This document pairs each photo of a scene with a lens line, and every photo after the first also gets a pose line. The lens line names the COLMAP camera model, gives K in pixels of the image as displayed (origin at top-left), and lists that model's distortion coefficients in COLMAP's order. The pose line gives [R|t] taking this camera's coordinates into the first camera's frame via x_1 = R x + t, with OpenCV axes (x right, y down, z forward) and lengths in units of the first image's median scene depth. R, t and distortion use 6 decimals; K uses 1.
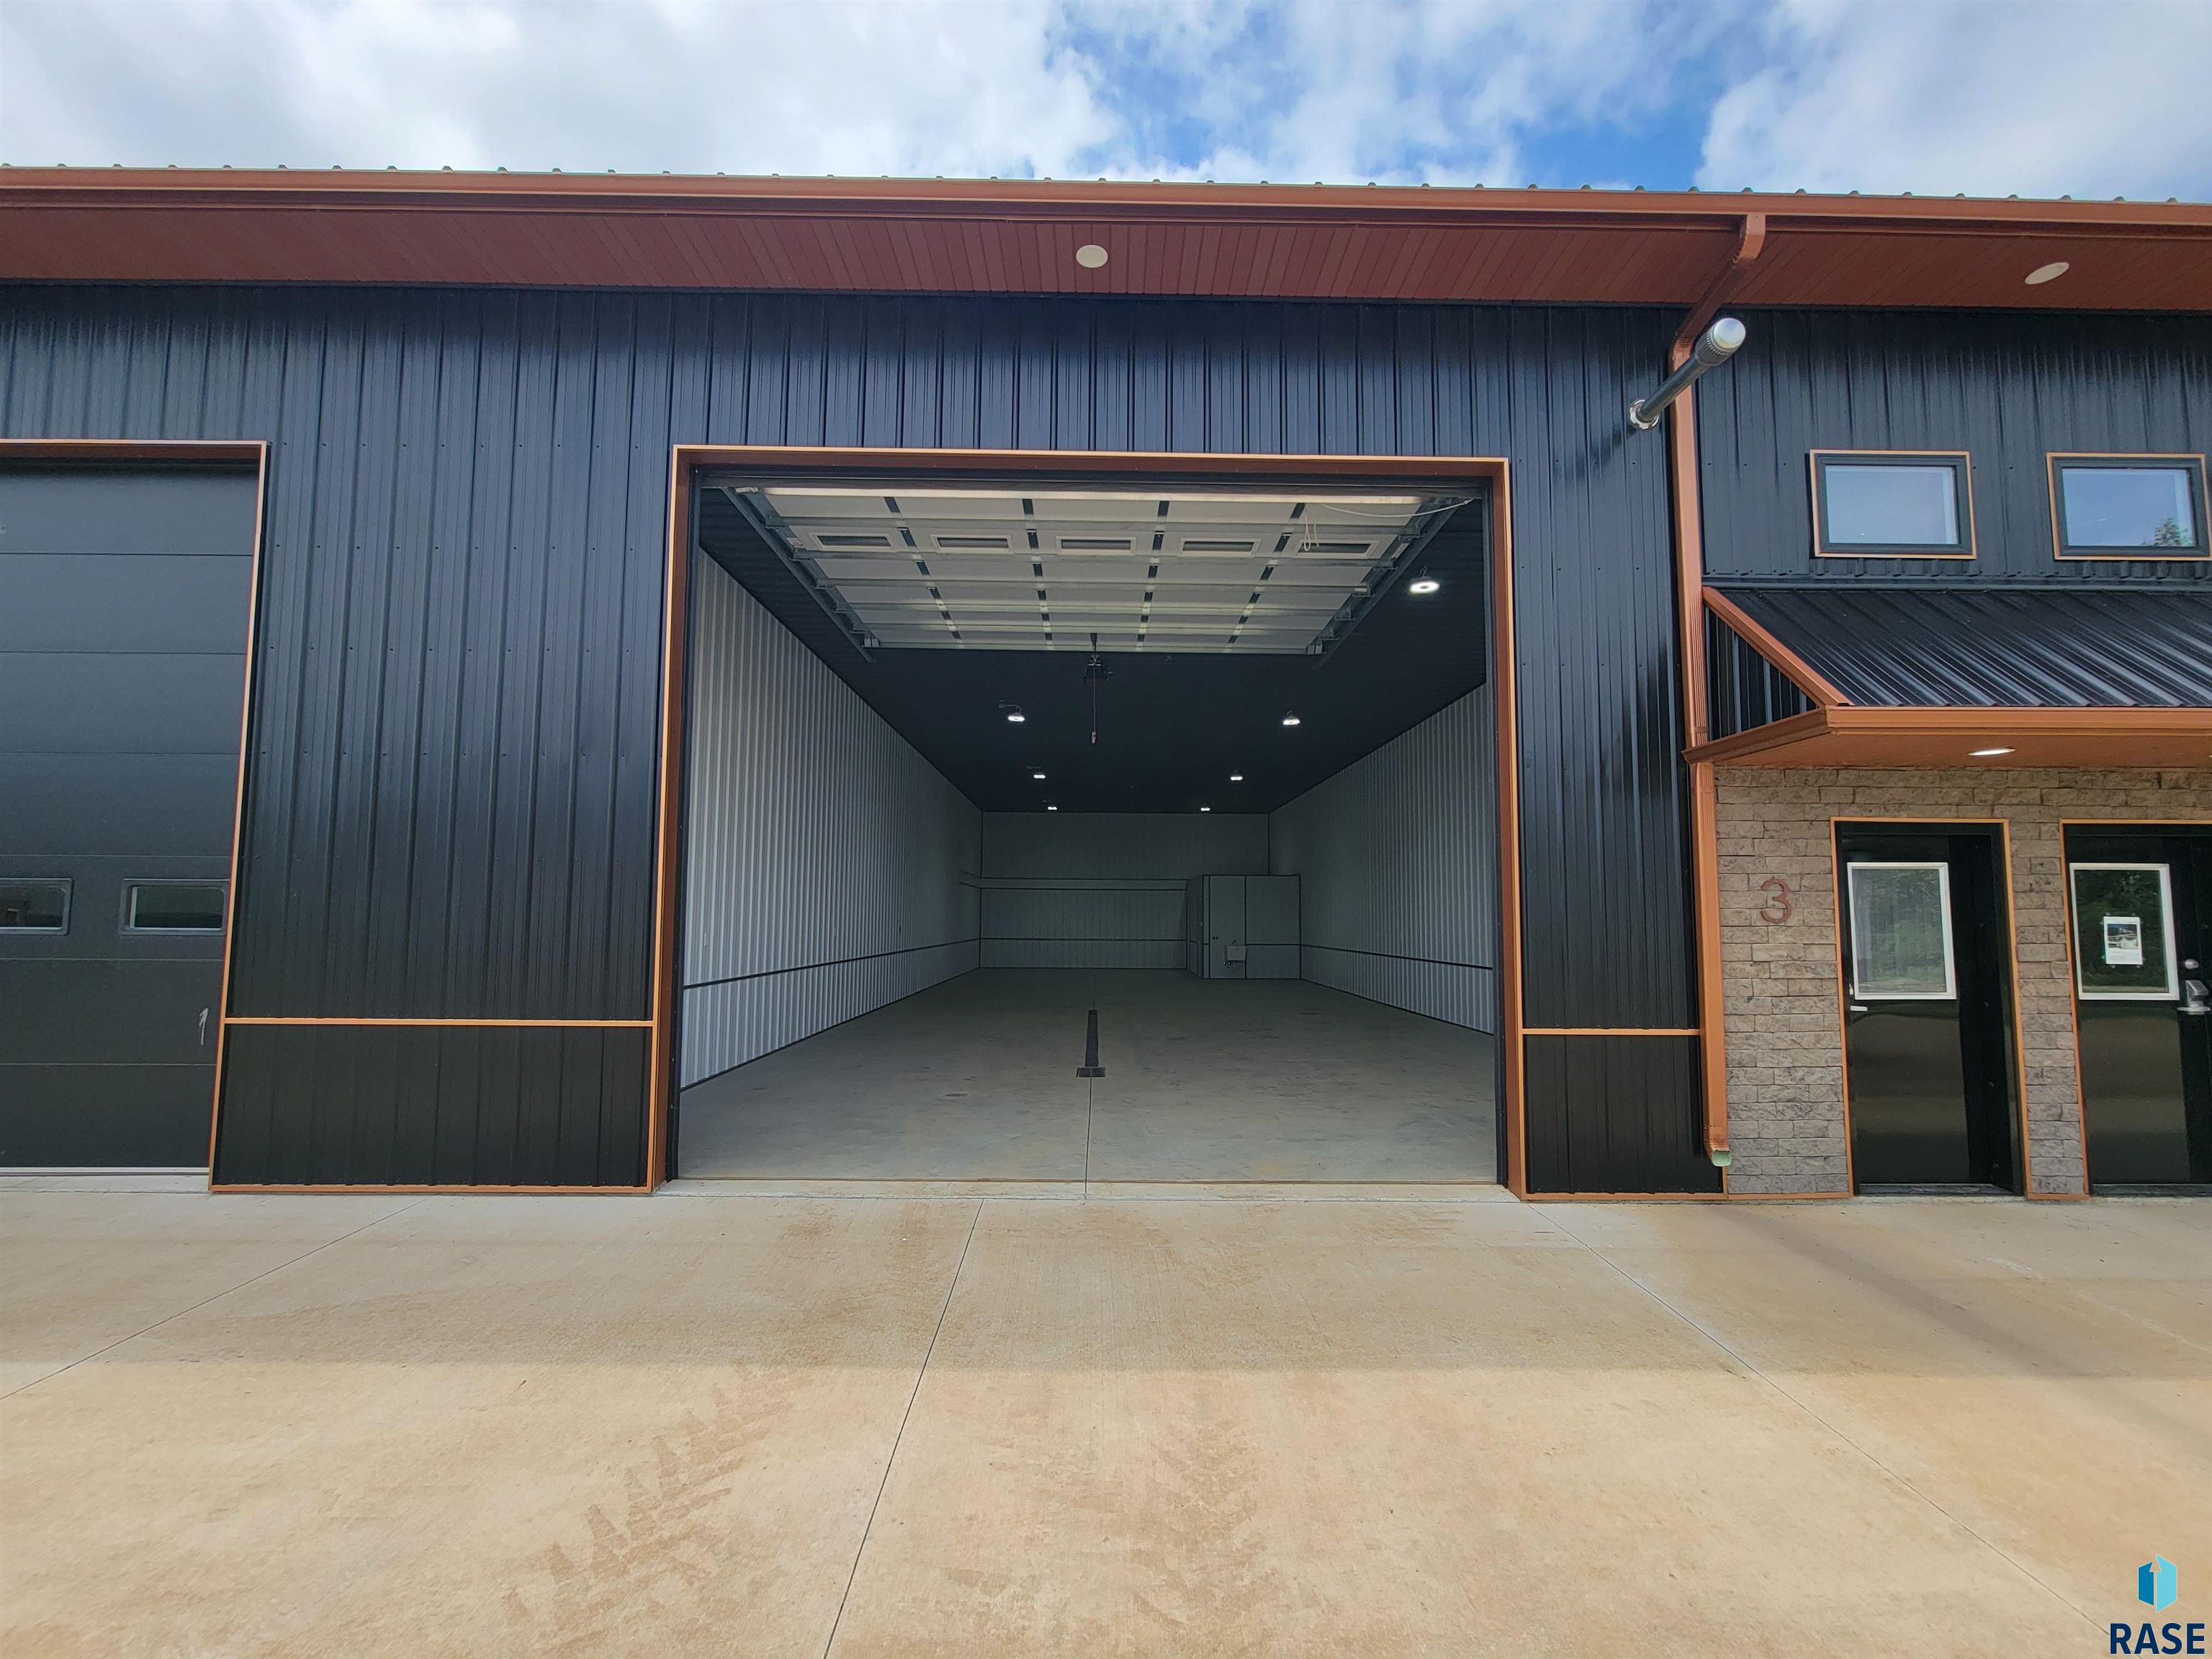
lens RADIAL K [[904.0, 0, 1094.3], [0, 904.0, 843.8], [0, 0, 1]] dist [-0.006820, 0.002942]
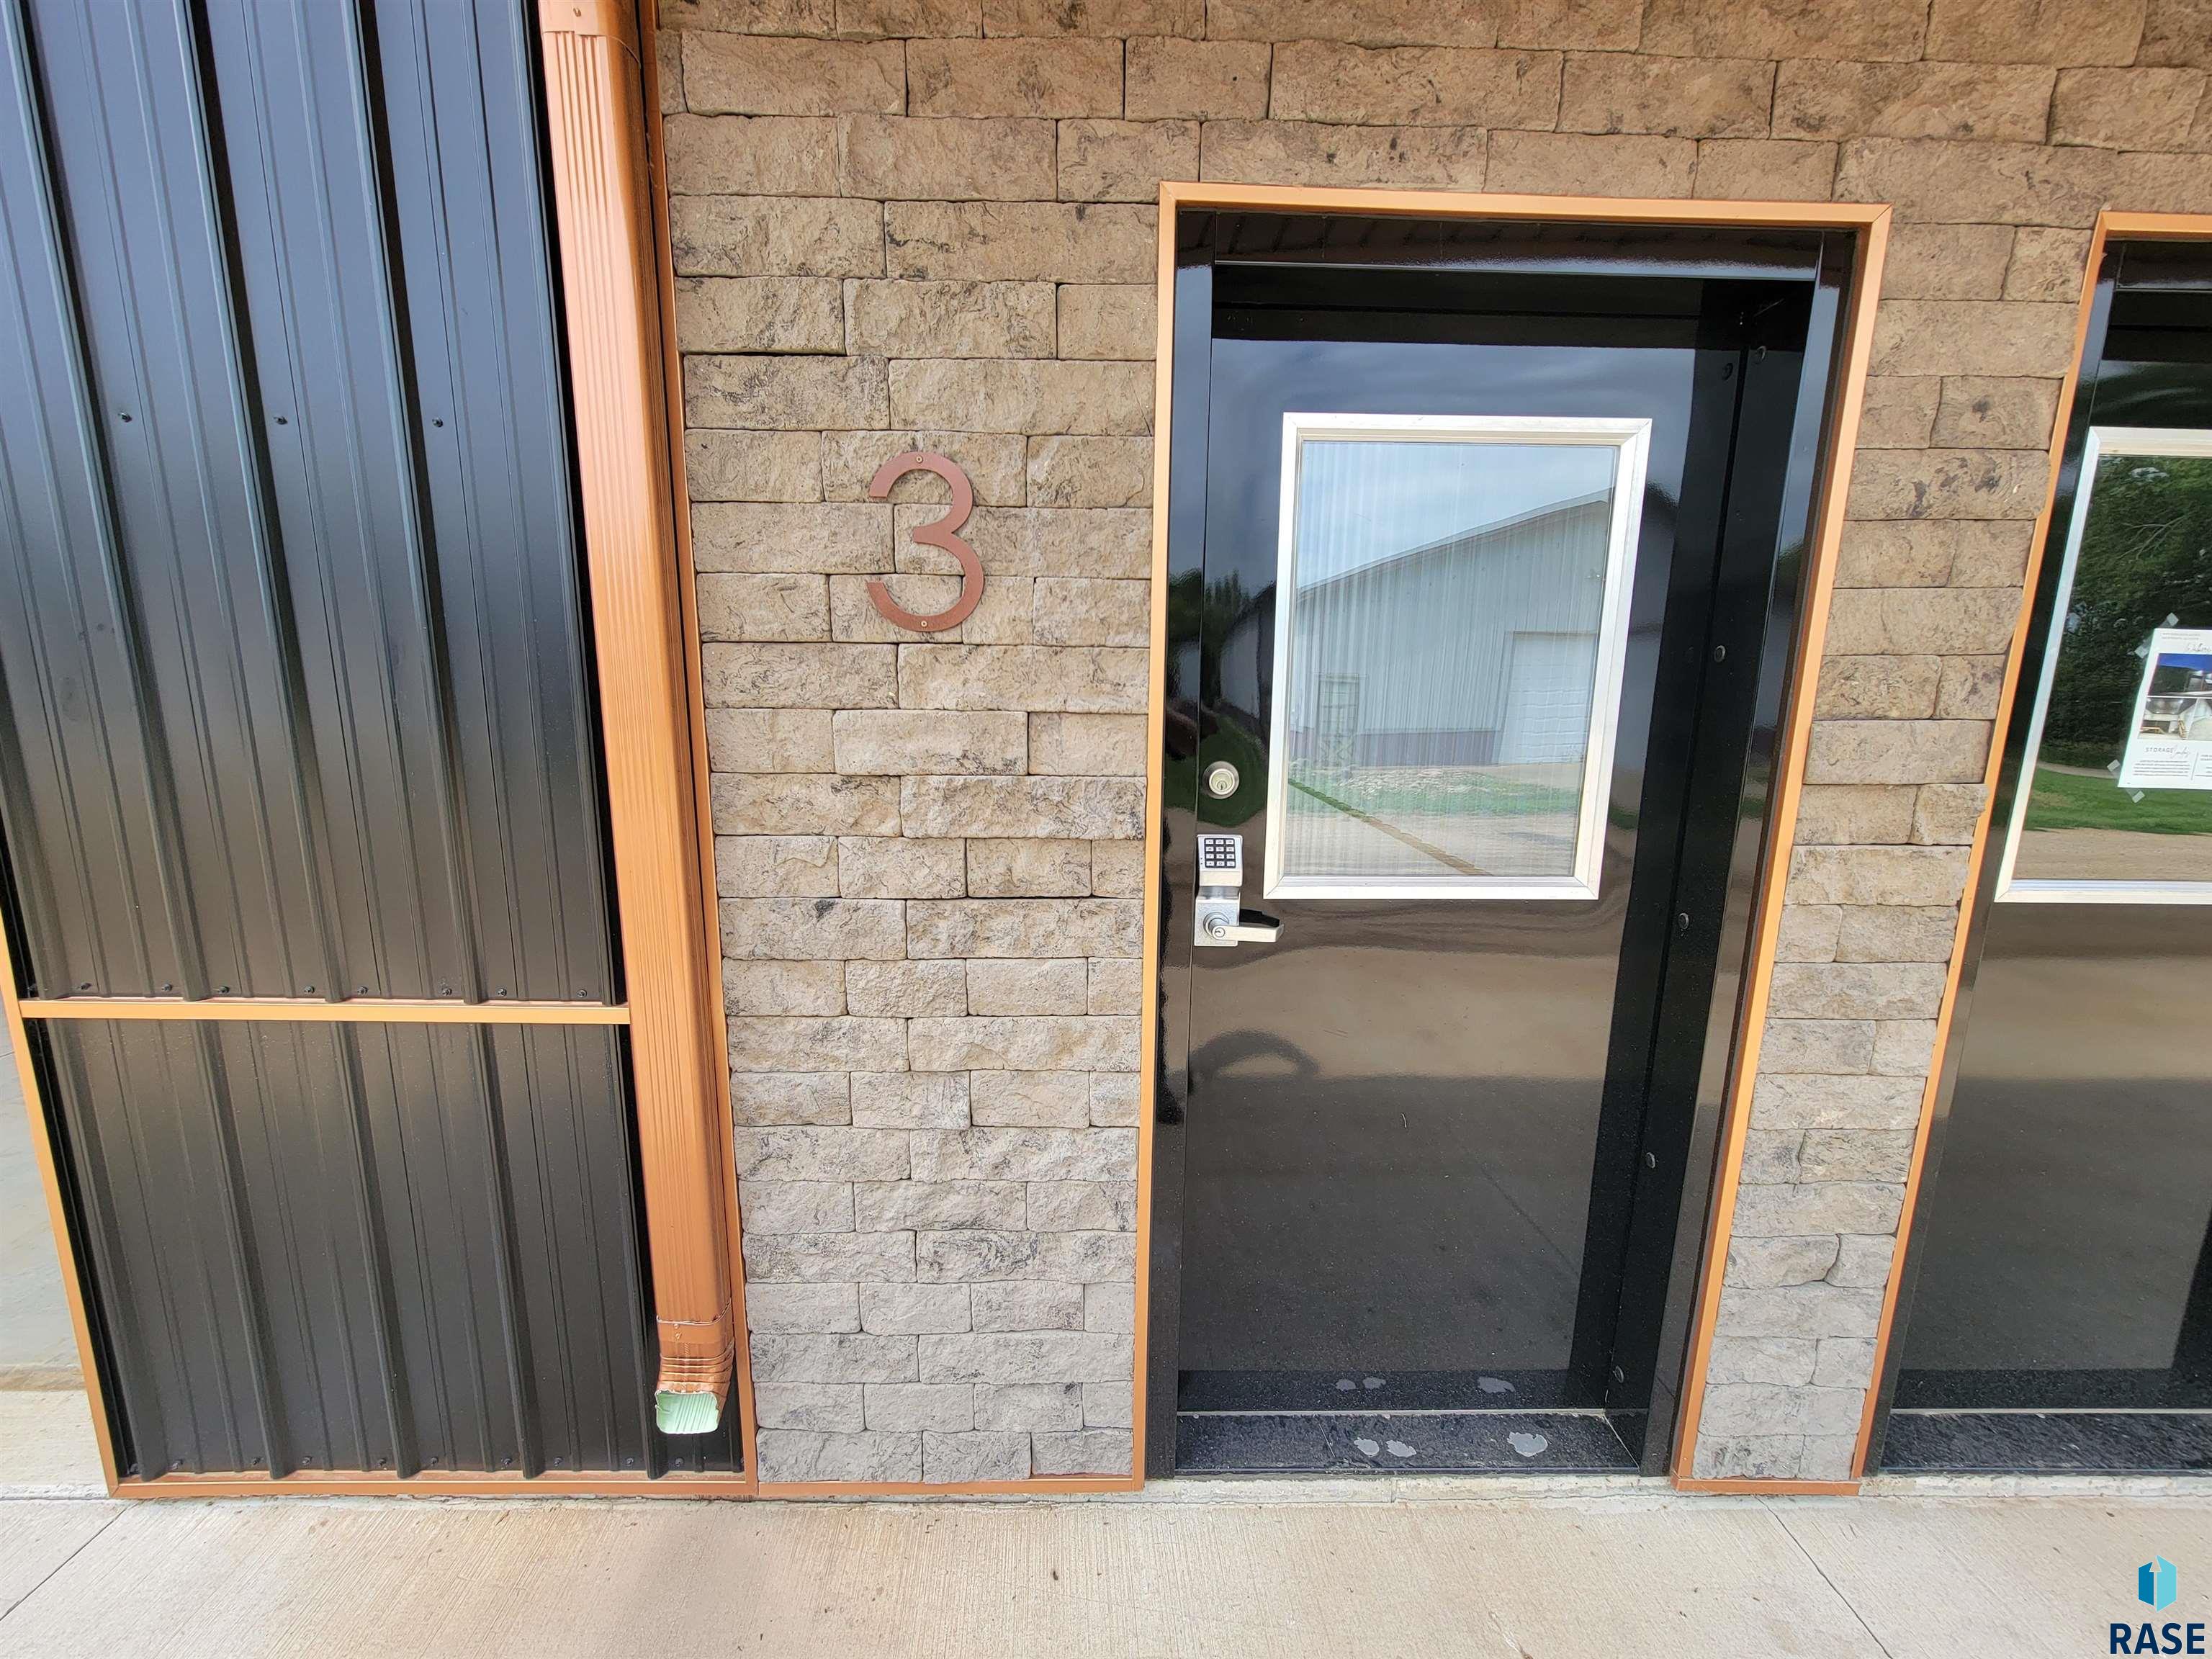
lens RADIAL K [[904.0, 0, 1119.6], [0, 904.0, 836.3], [0, 0, 1]] dist [-0.006820, 0.002942]
pose [[0.999901, 0.007344, 0.011986, 0.809888], [-0.010172, 0.966527, 0.256365, 0.077452], [-0.009702, -0.256462, 0.966506, 0.728577]]
